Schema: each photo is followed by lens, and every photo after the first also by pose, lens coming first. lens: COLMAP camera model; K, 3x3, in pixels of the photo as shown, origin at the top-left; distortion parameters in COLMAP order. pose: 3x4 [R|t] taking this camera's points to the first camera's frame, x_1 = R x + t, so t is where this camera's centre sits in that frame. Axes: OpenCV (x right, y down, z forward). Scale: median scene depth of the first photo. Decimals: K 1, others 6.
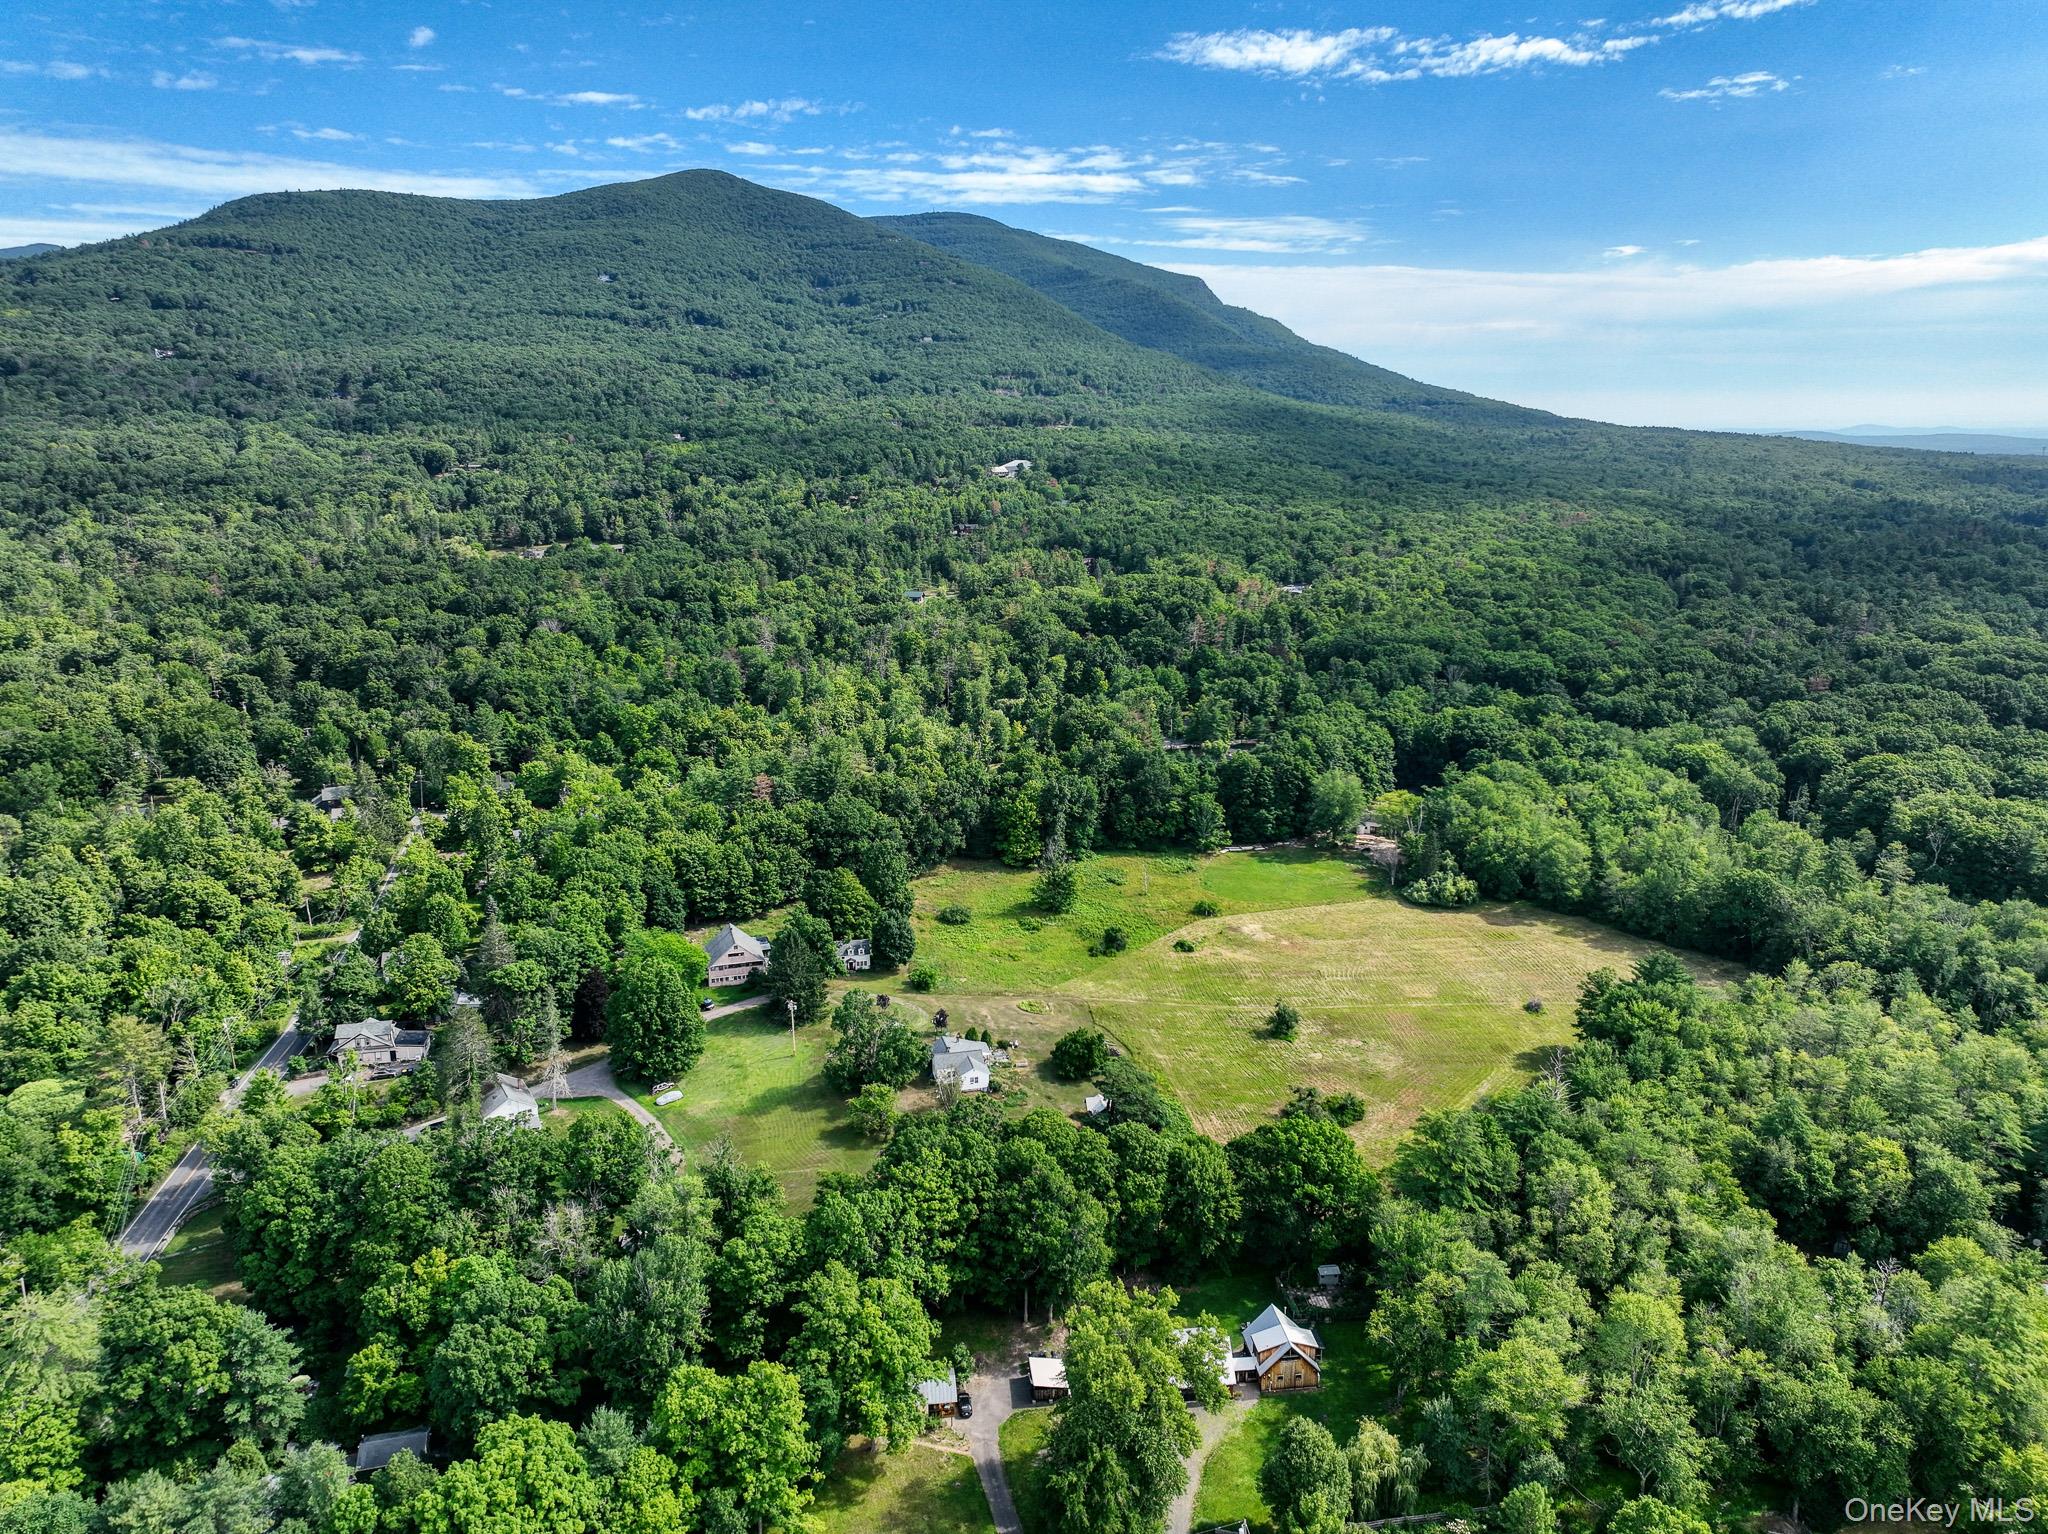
lens RADIAL K [[1433.5, 0, 1037.0], [0, 1433.5, 783.3], [0, 0, 1]] dist [-0.002405, 0.016686]
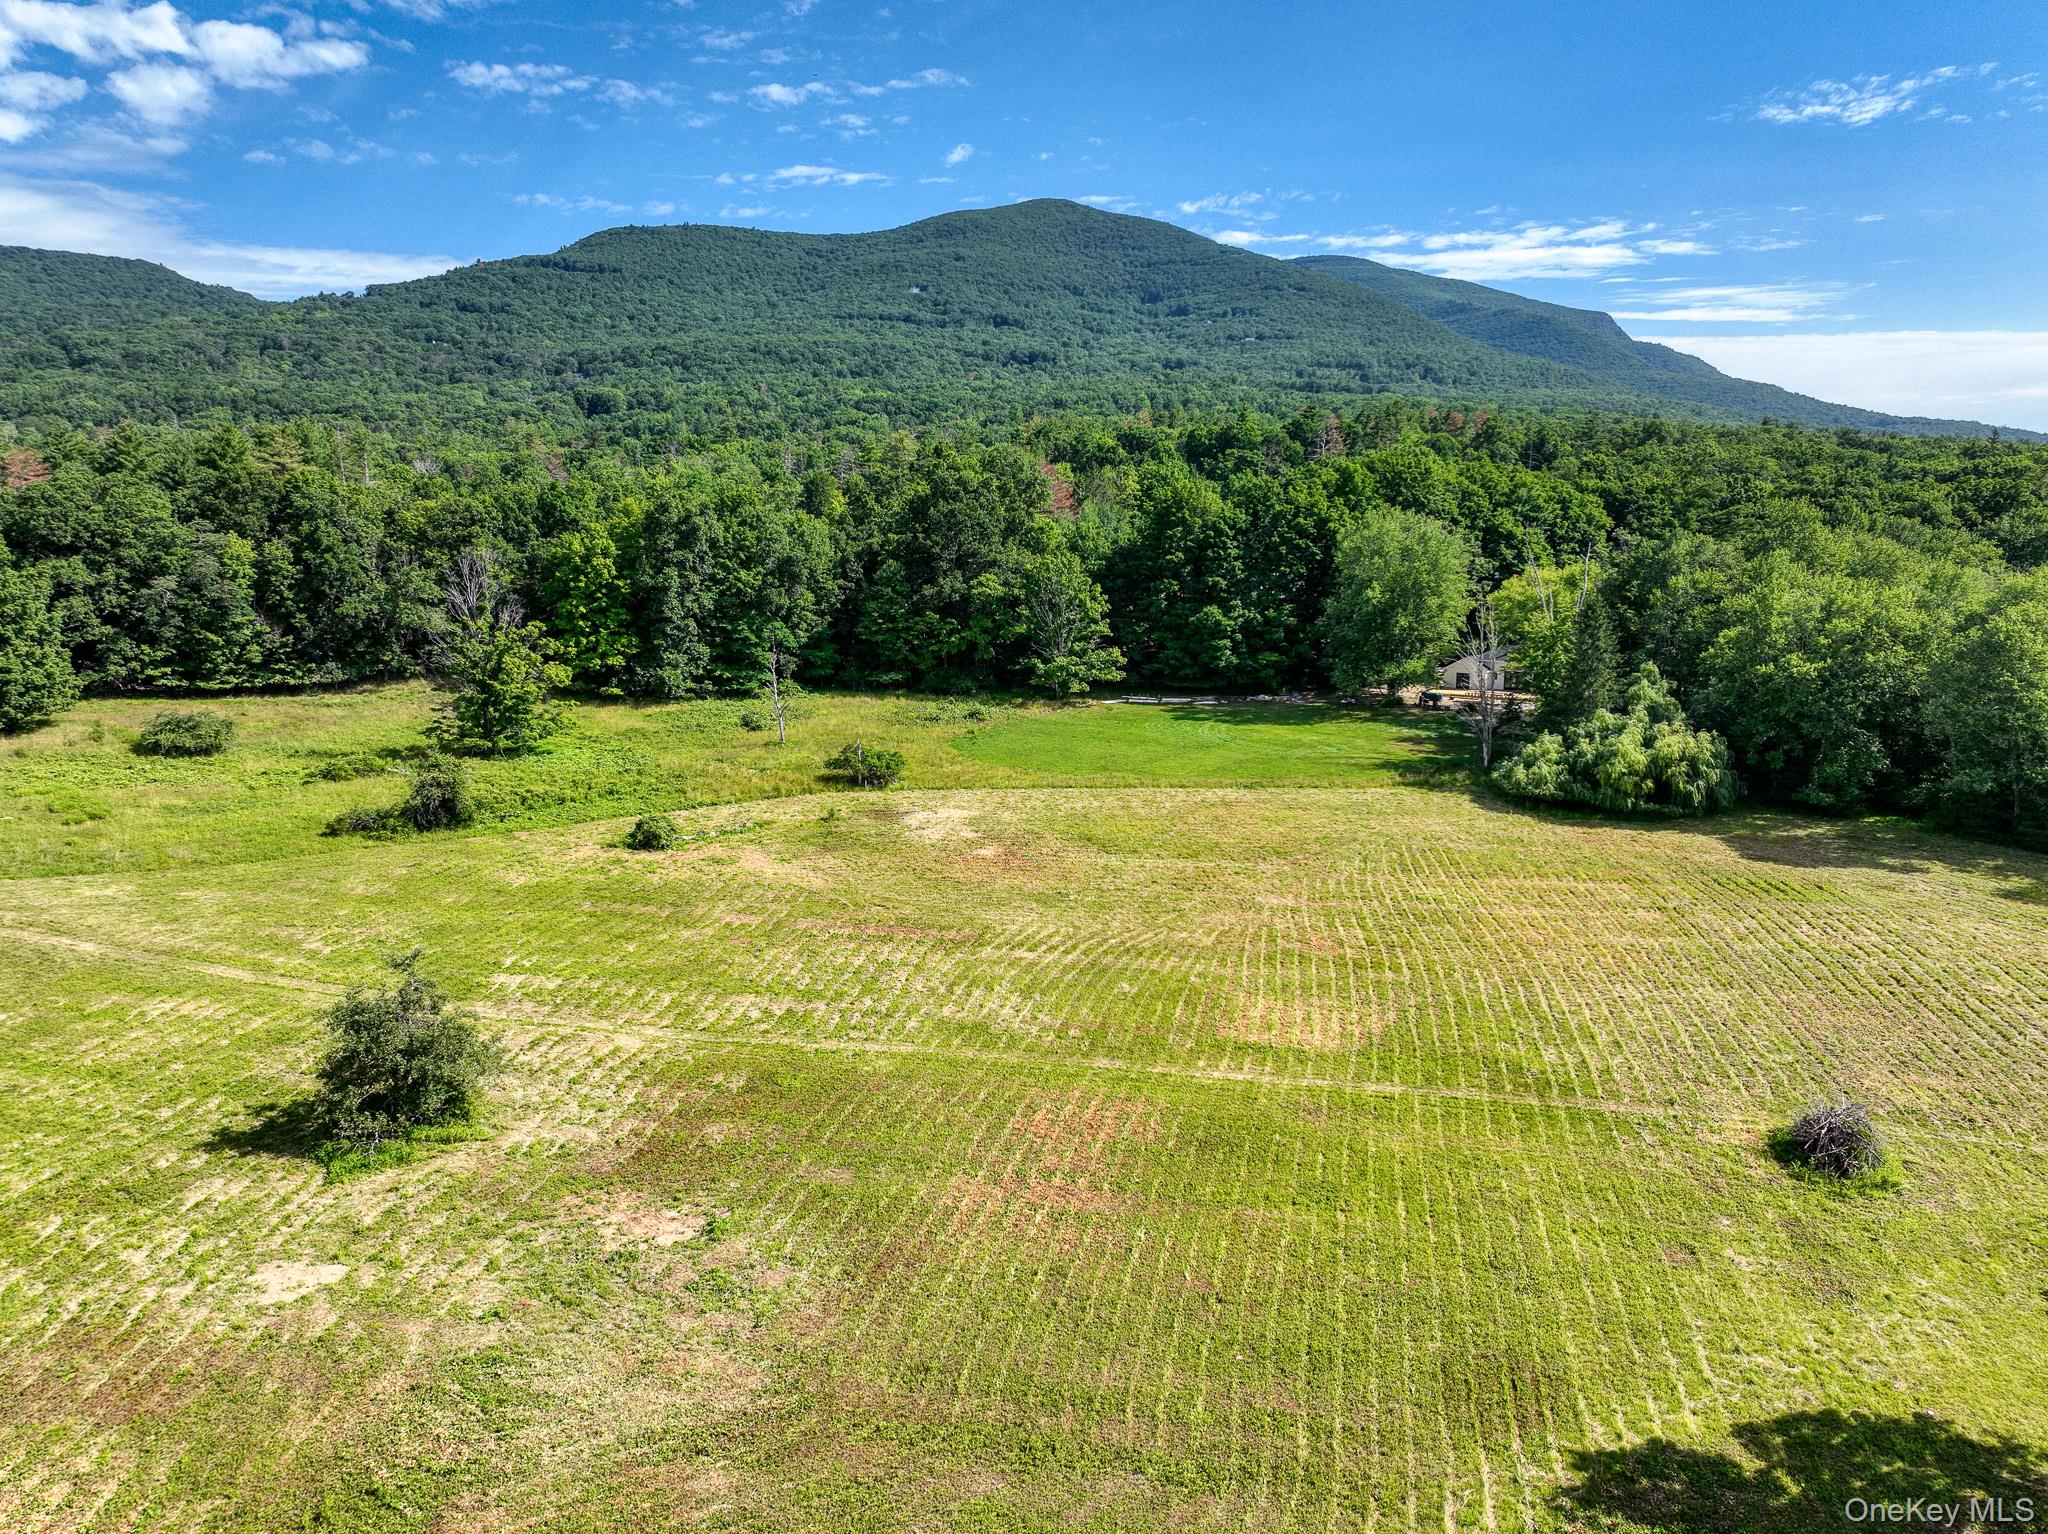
lens RADIAL K [[1433.5, 0, 1032.9], [0, 1433.5, 764.5], [0, 0, 1]] dist [-0.002405, 0.016686]
pose [[0.961973, 0.040575, -0.270113, 0.224528], [-0.059619, 0.996252, -0.062676, 0.094465], [0.266557, 0.076396, 0.960787, 0.599142]]
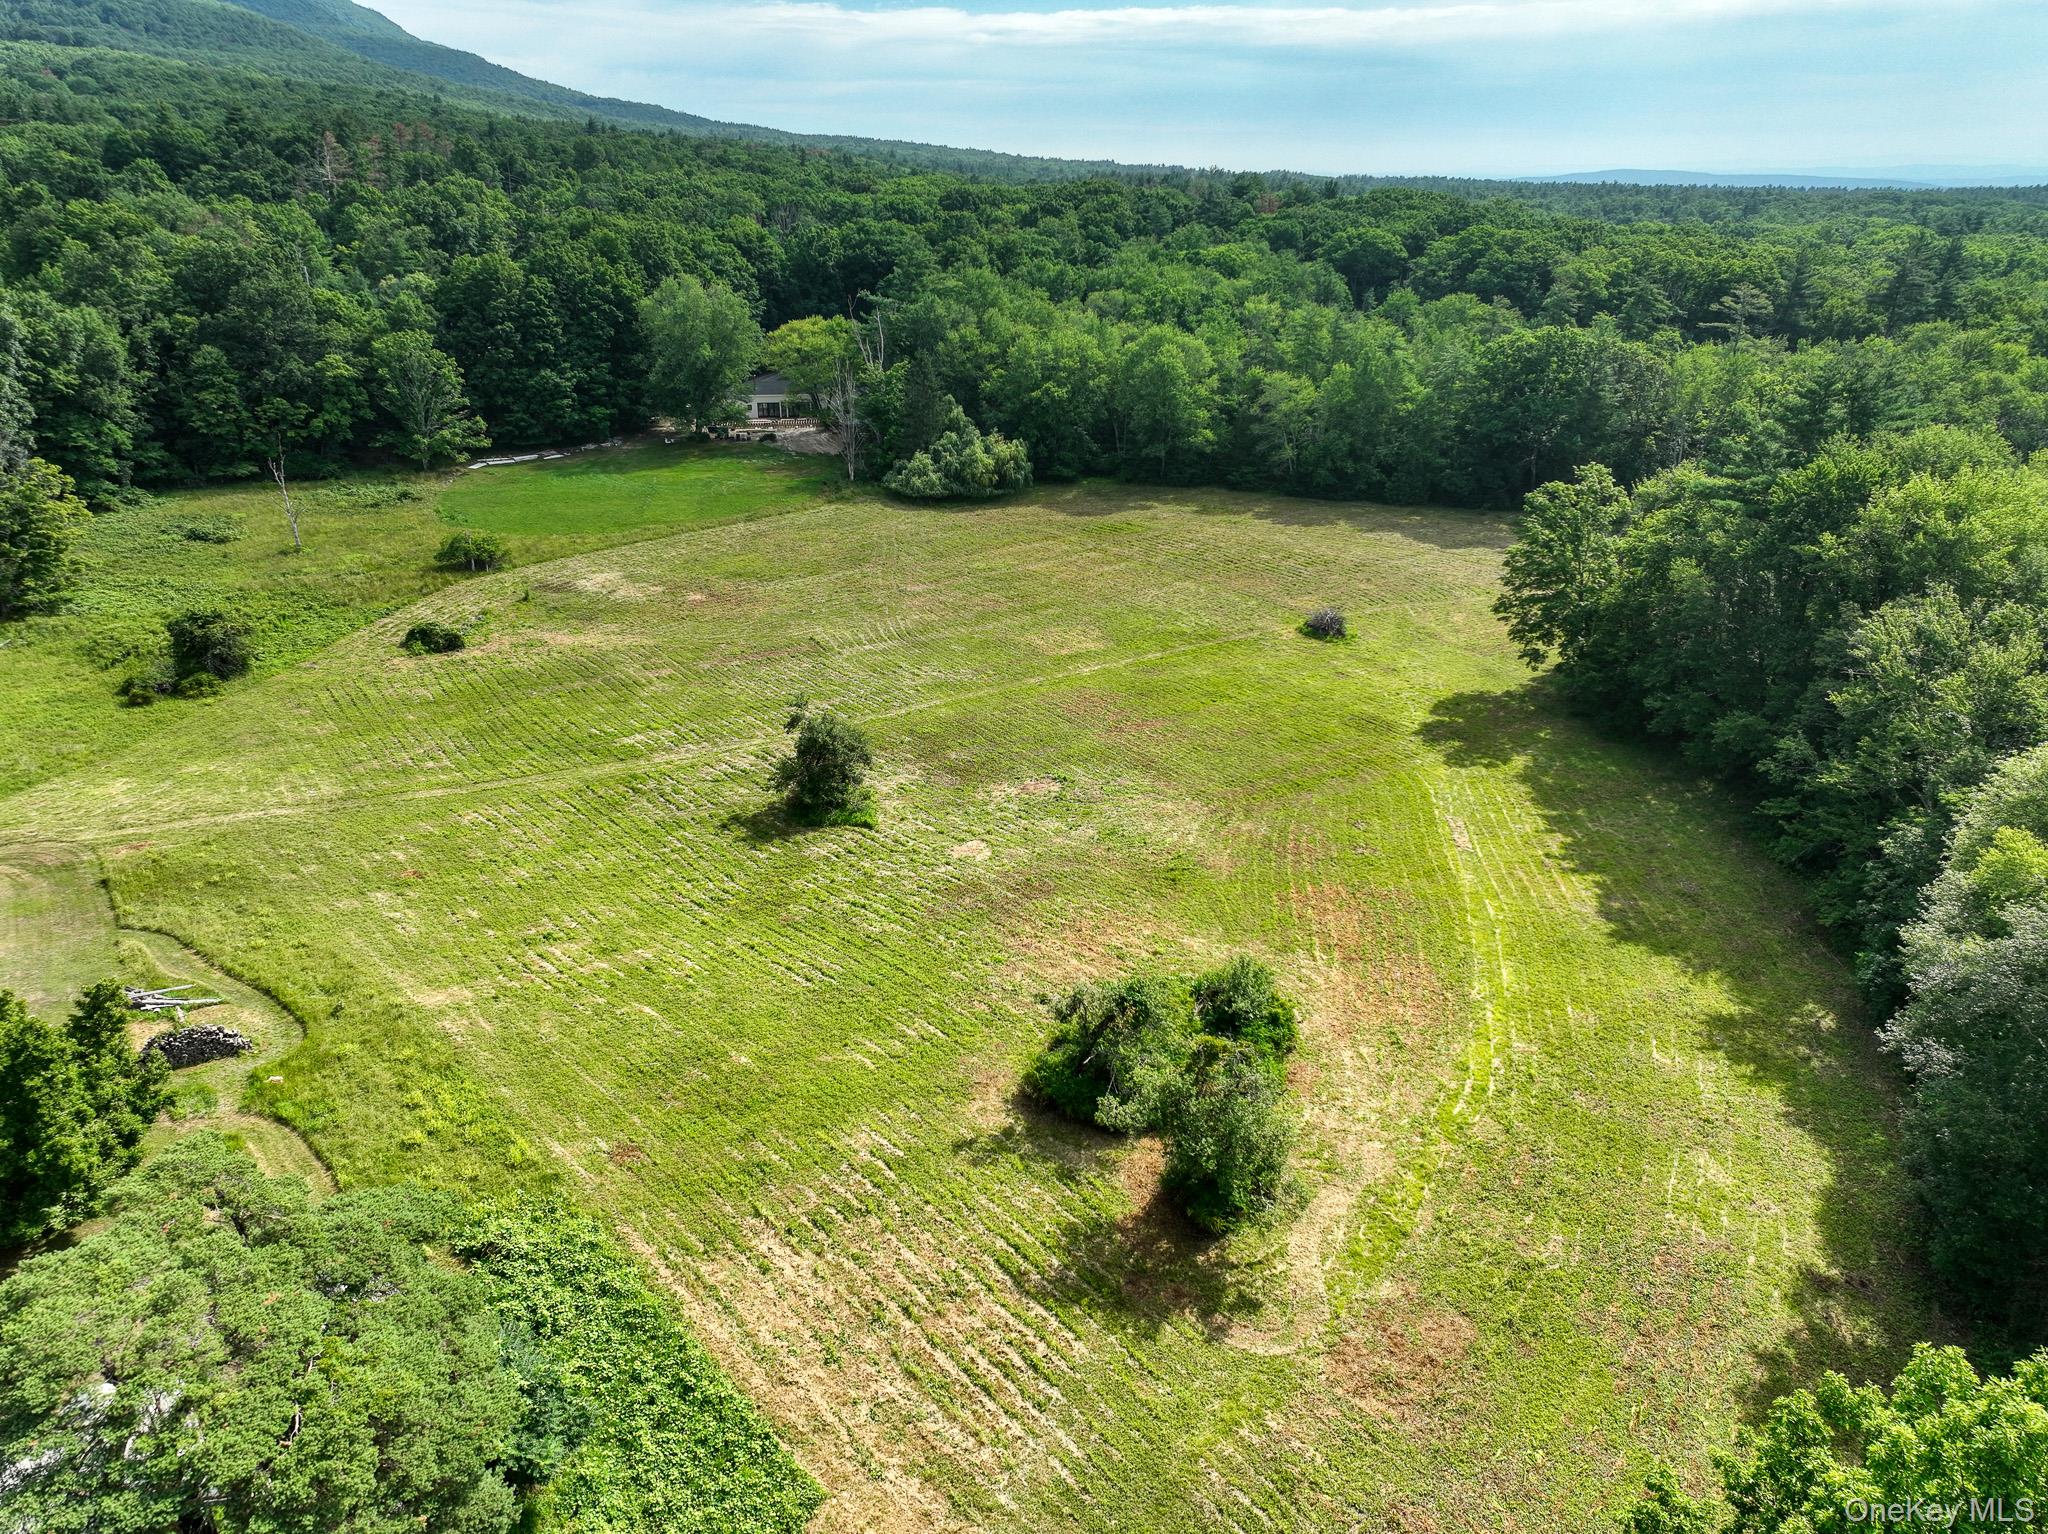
lens RADIAL K [[1433.5, 0, 1038.8], [0, 1433.5, 764.4], [0, 0, 1]] dist [-0.002405, 0.016686]
pose [[0.853314, -0.194619, 0.483714, 0.043669], [0.124408, 0.976928, 0.173593, 0.084354], [-0.506338, -0.087952, 0.857838, 0.511531]]
